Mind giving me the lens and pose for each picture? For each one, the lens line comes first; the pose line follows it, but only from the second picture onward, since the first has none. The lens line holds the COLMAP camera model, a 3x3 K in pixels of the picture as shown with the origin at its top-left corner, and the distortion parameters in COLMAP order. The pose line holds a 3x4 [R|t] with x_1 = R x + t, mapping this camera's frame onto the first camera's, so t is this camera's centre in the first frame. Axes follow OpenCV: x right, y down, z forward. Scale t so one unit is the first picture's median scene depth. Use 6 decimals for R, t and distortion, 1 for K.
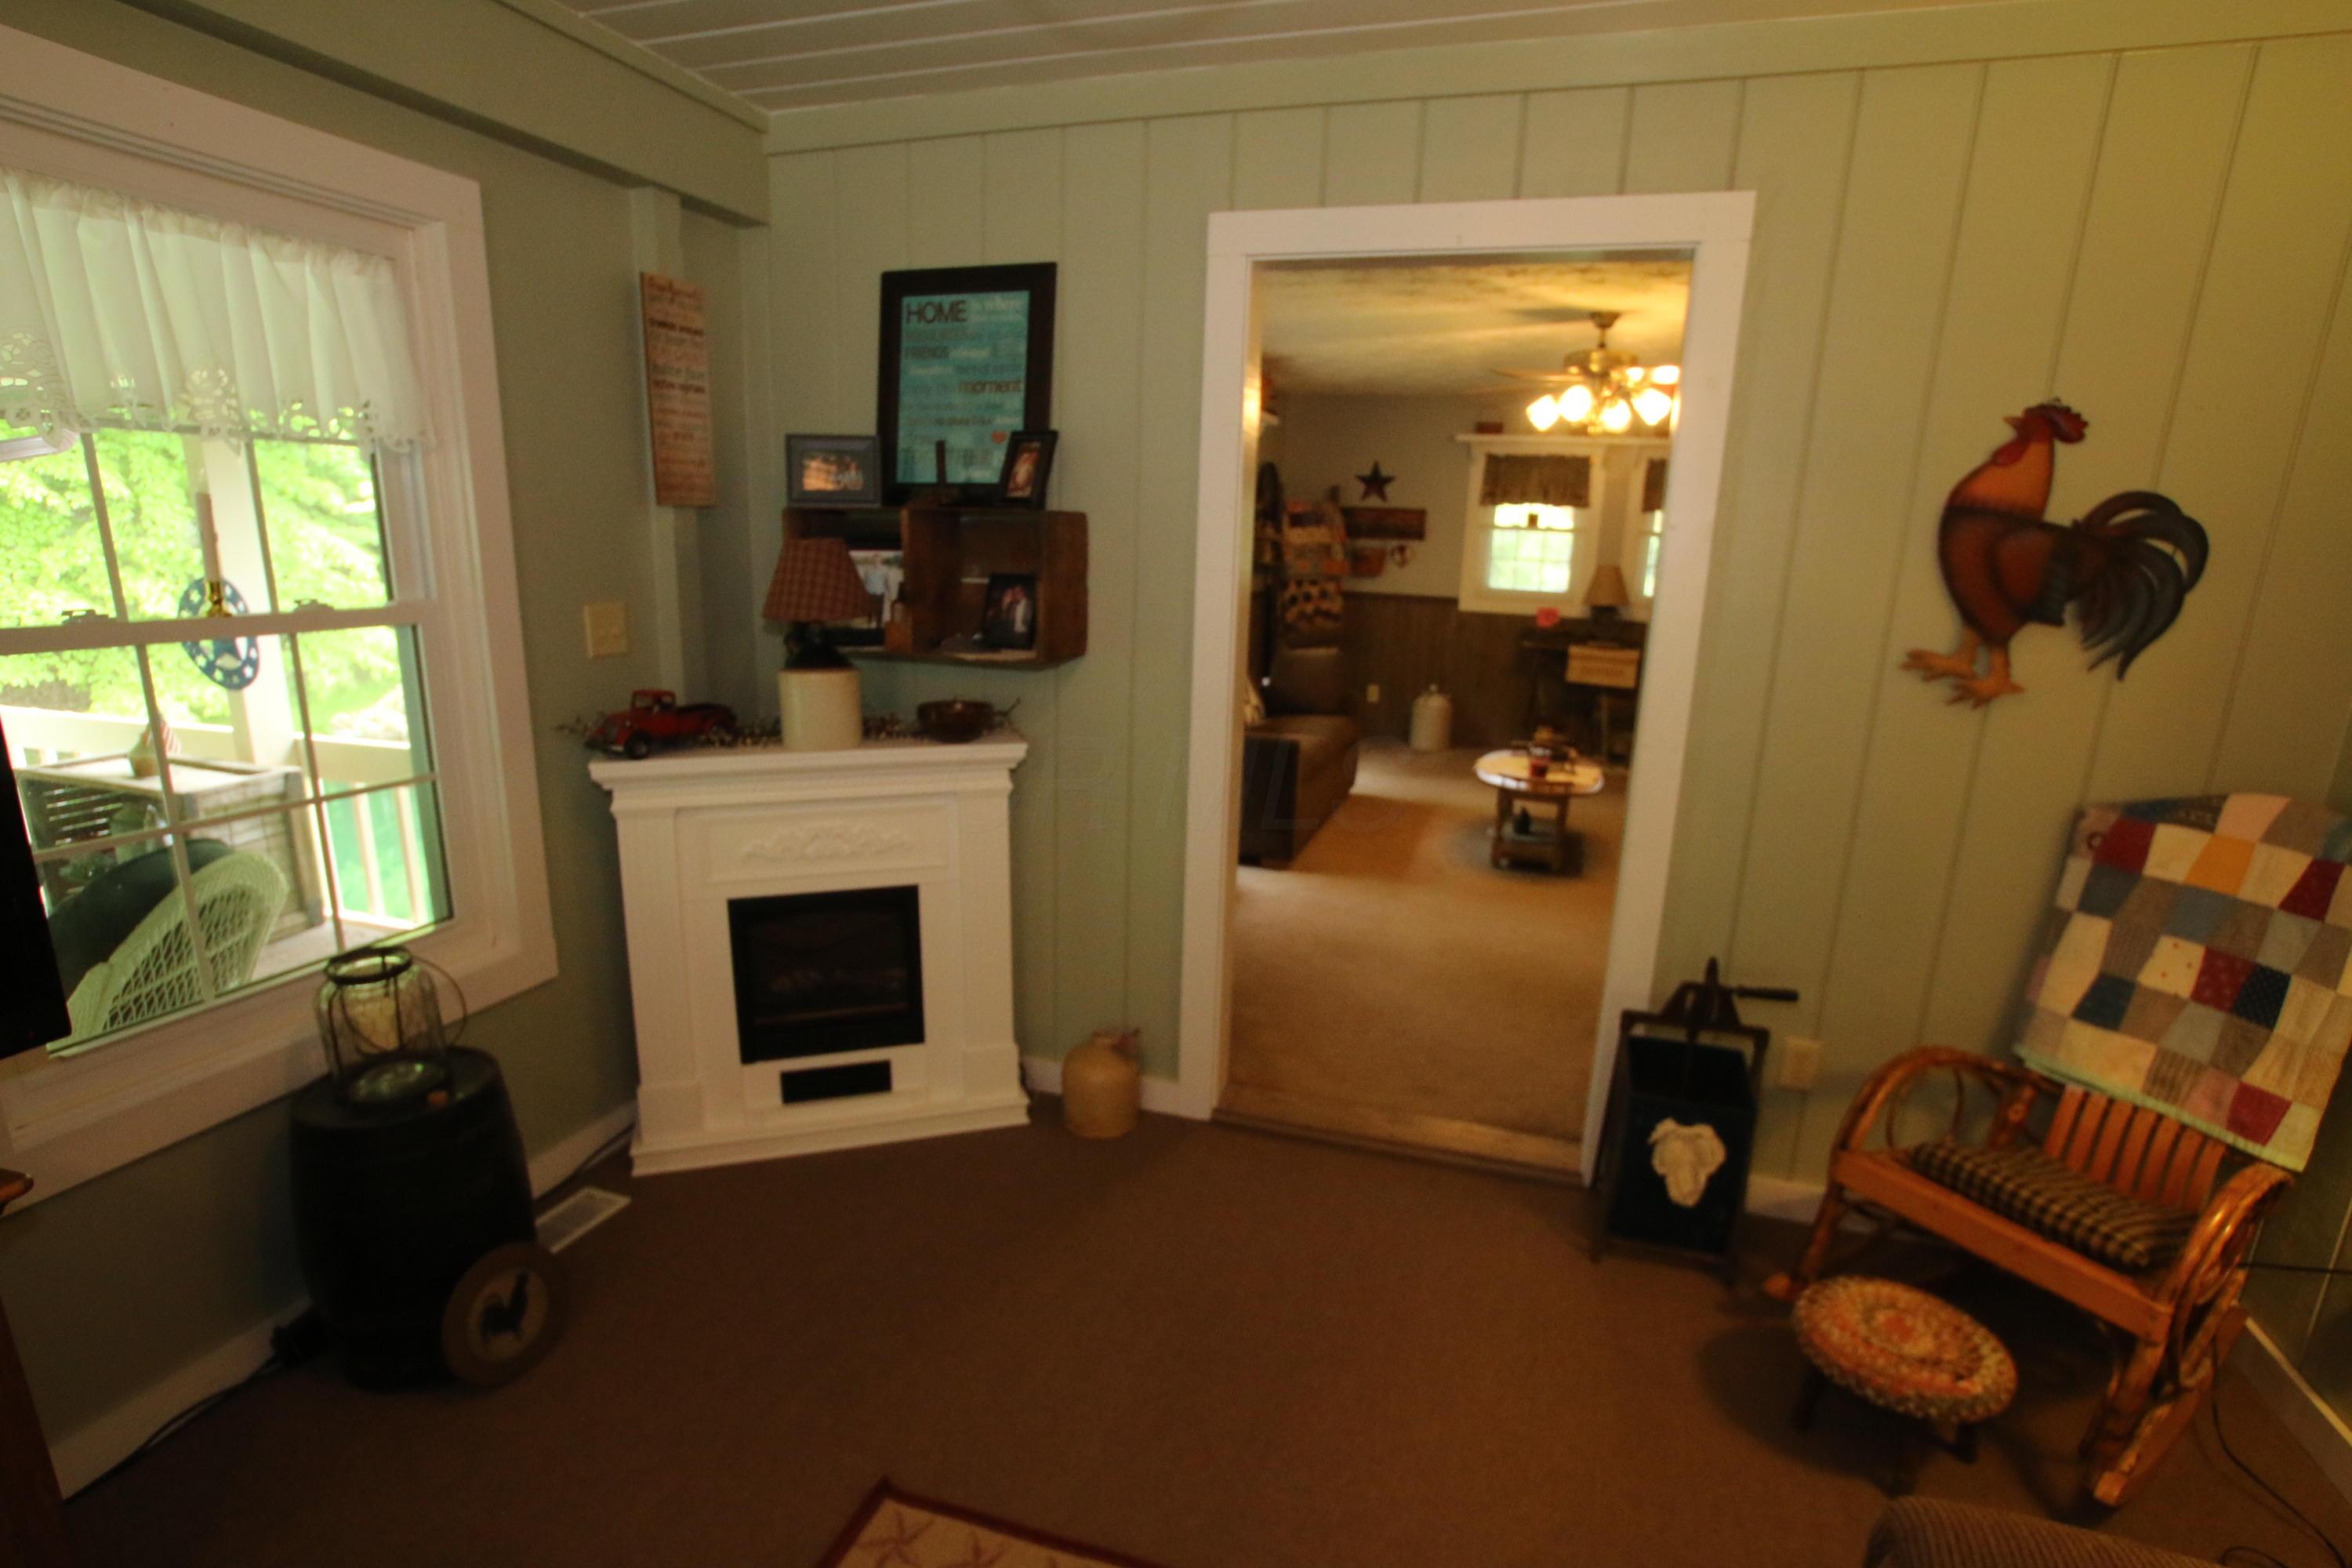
lens RADIAL K [[1175.8, 0, 1171.1], [0, 1175.8, 832.0], [0, 0, 1]] dist [-0.071893, 0.032727]
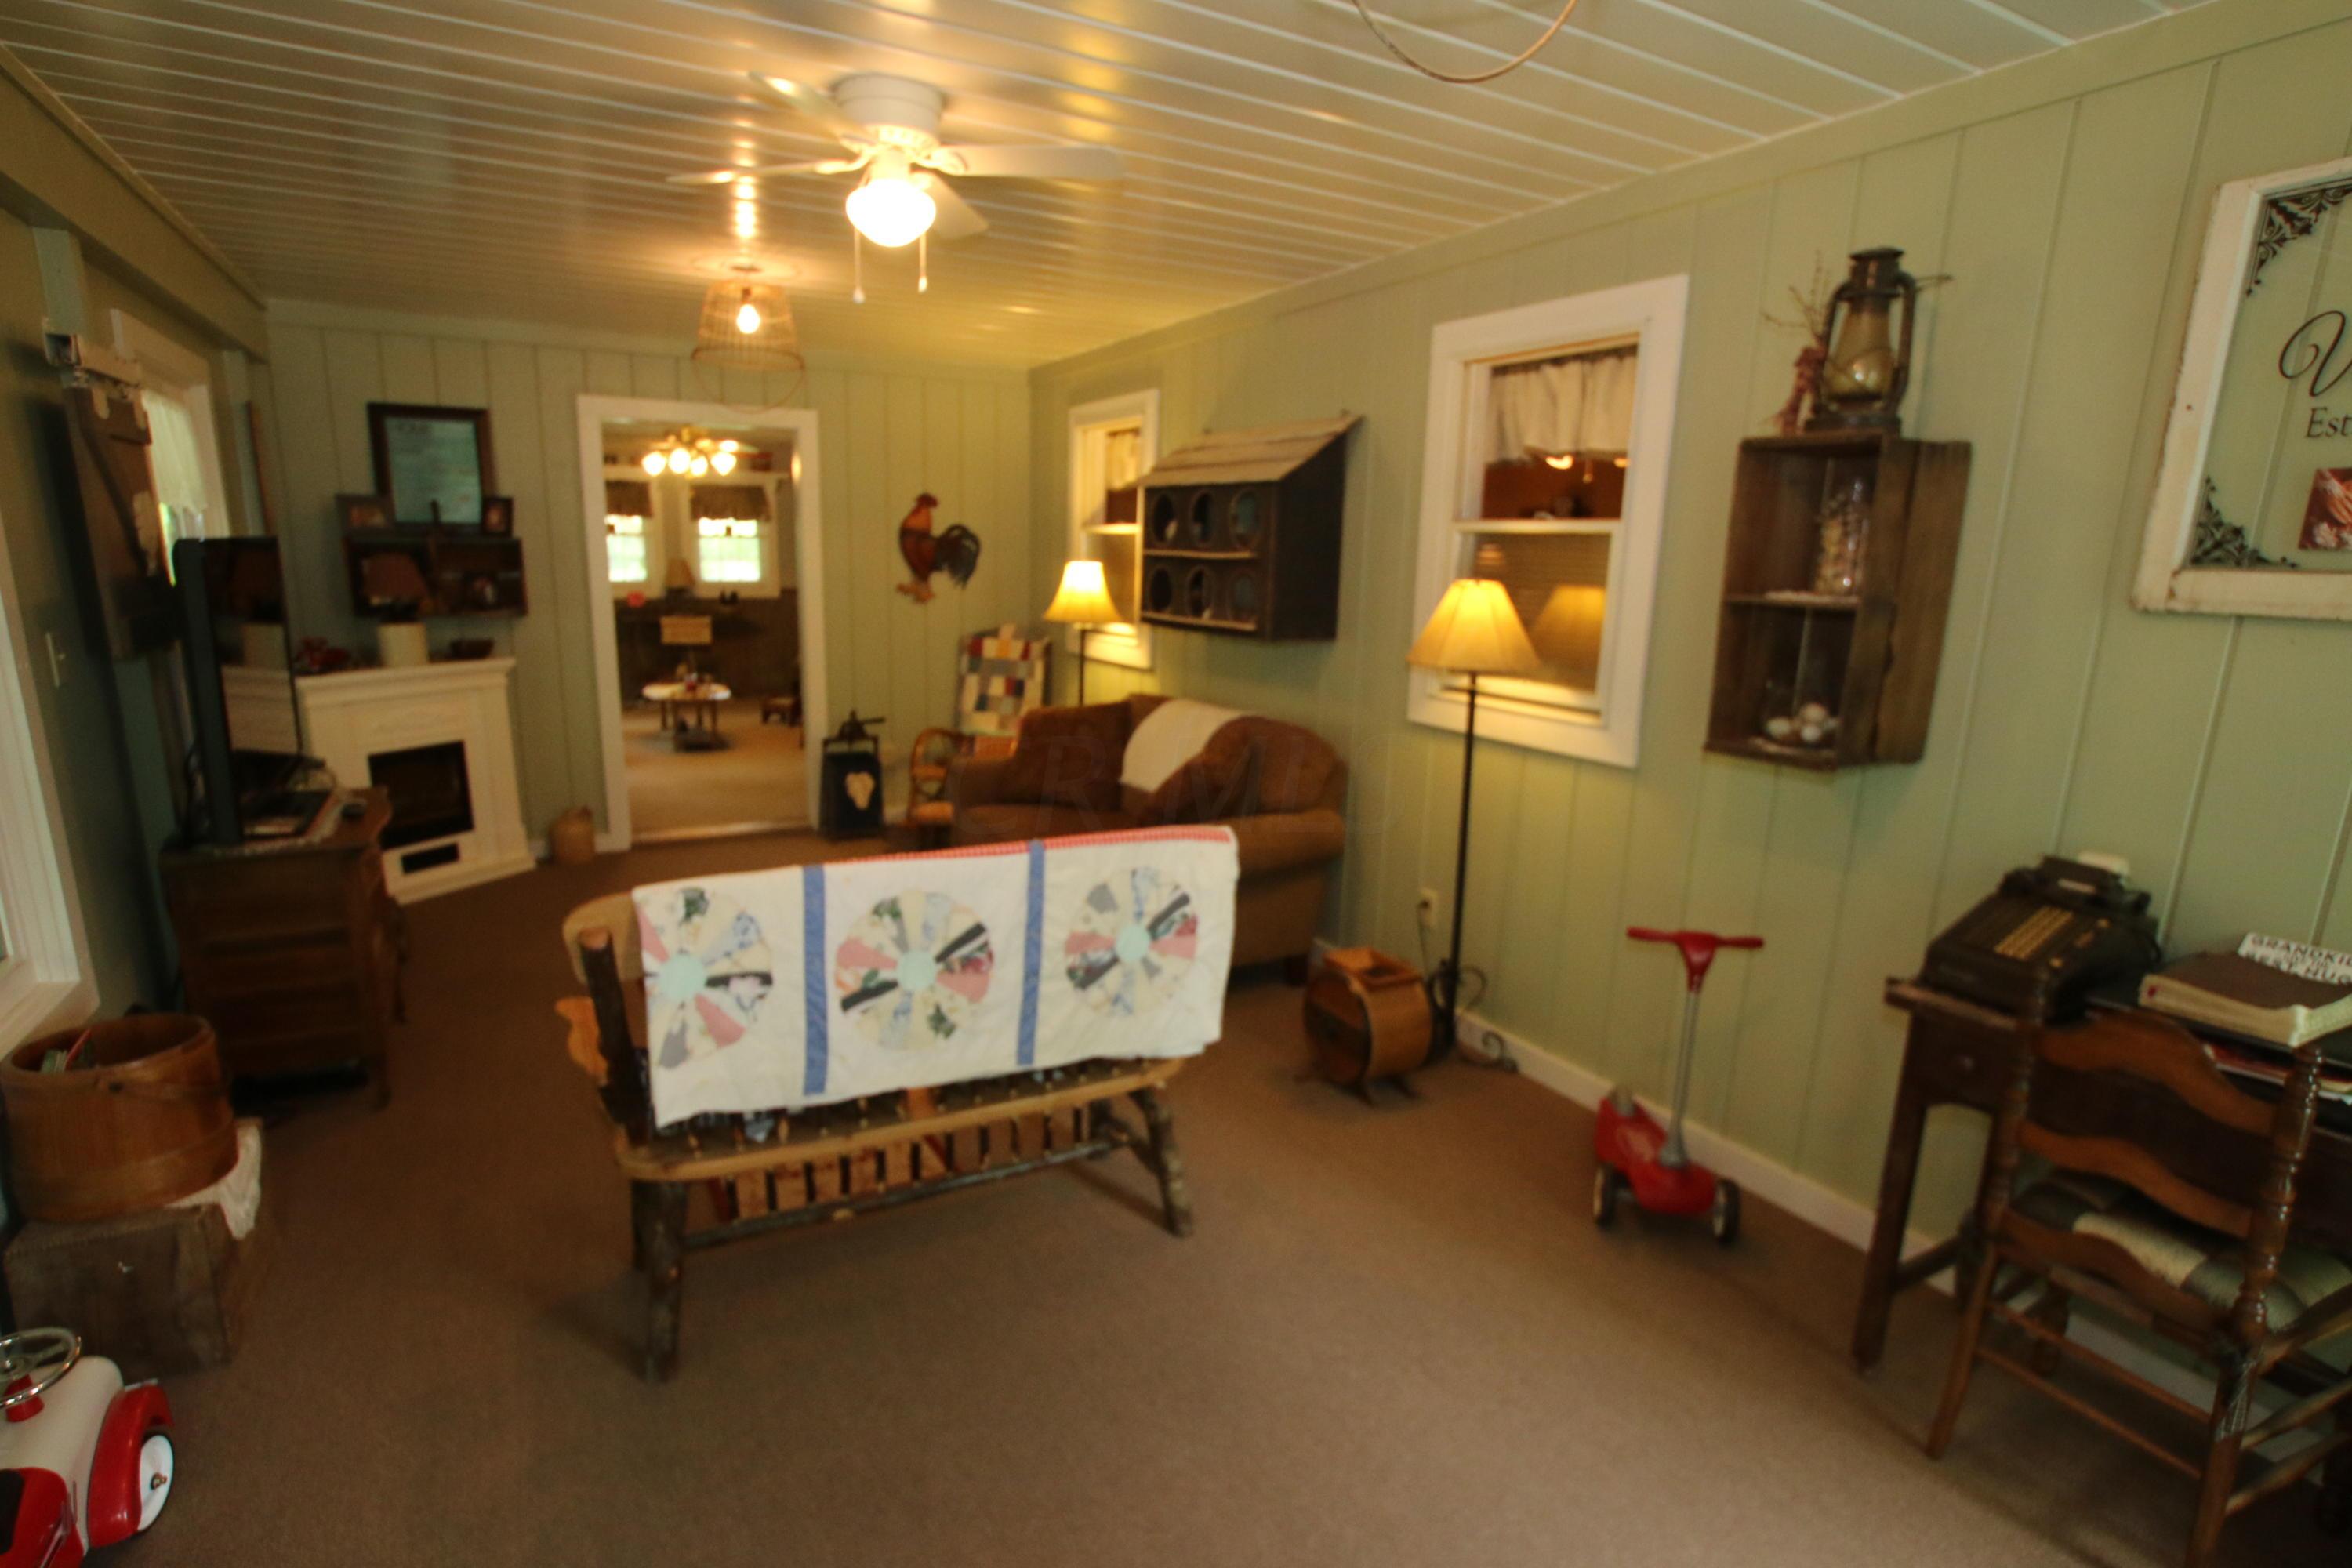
lens RADIAL K [[1175.8, 0, 1171.1], [0, 1175.8, 832.0], [0, 0, 1]] dist [-0.071893, 0.032727]
pose [[0.673273, -0.184970, 0.715884, -0.842927], [0.180782, 0.979999, 0.083191, 0.255322], [-0.716953, 0.073409, 0.693245, -1.118014]]
